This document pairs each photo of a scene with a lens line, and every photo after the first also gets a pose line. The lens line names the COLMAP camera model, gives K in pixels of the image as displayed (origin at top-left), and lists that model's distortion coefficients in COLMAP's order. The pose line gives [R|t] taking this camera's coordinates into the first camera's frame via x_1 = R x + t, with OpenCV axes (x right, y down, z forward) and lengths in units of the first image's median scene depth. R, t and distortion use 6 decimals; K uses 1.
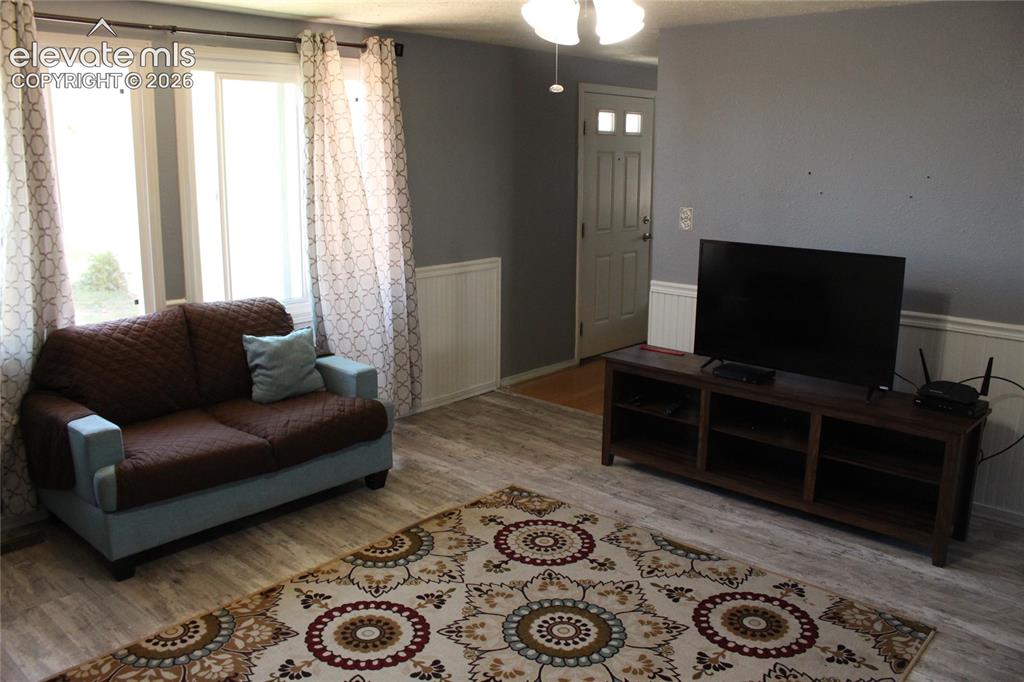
lens RADIAL K [[838.2, 0, 508.6], [0, 838.2, 337.7], [0, 0, 1]] dist [-0.161294, 0.148442]
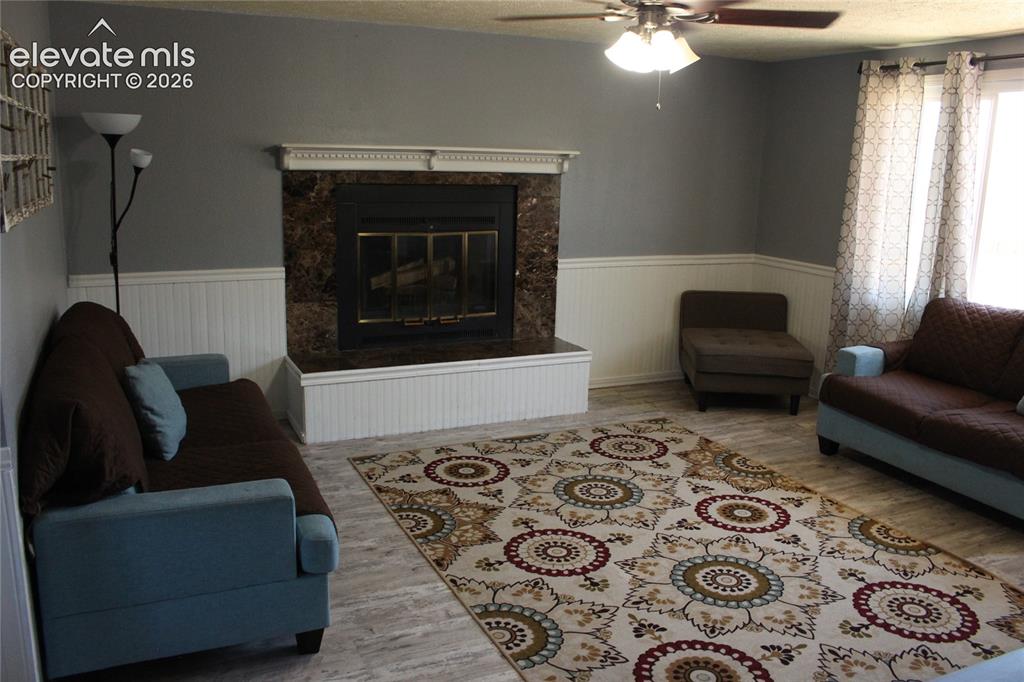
lens RADIAL K [[838.2, 0, 508.6], [0, 838.2, 337.7], [0, 0, 1]] dist [-0.161294, 0.148442]
pose [[-0.387052, 0.182914, -0.903733, 1.034378], [-0.224882, 0.931802, 0.284908, -0.185233], [0.894214, 0.313508, -0.319522, 0.905218]]
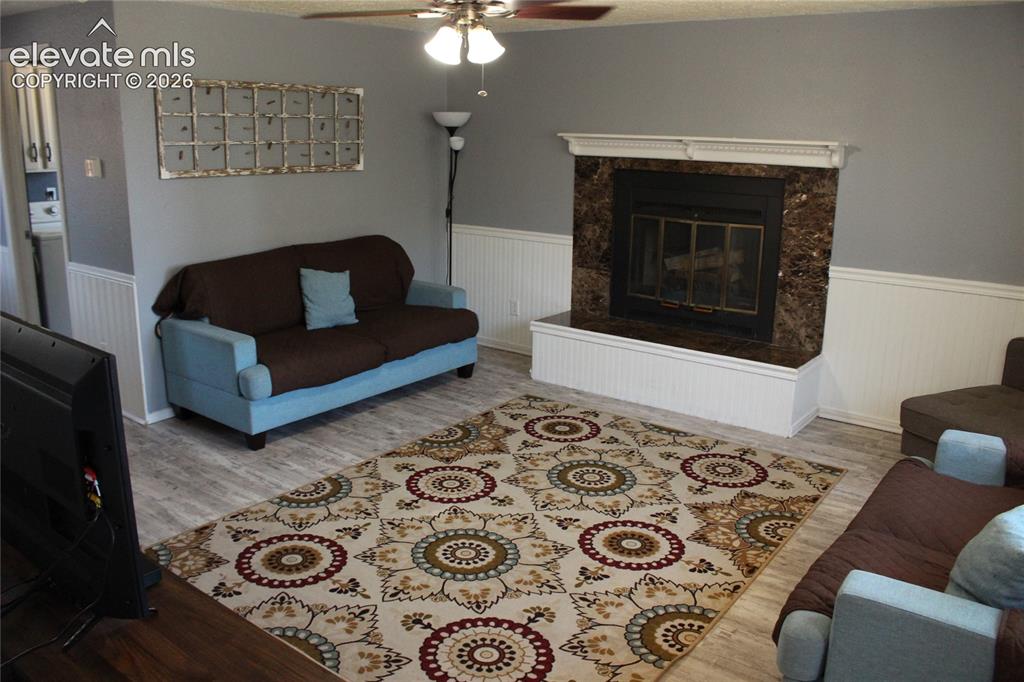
lens RADIAL K [[838.2, 0, 508.6], [0, 838.2, 337.7], [0, 0, 1]] dist [-0.161294, 0.148442]
pose [[-0.995924, 0.003746, -0.090117, 0.101072], [-0.036702, 0.895842, 0.442854, -0.389966], [0.082390, 0.444357, -0.892053, 1.741577]]
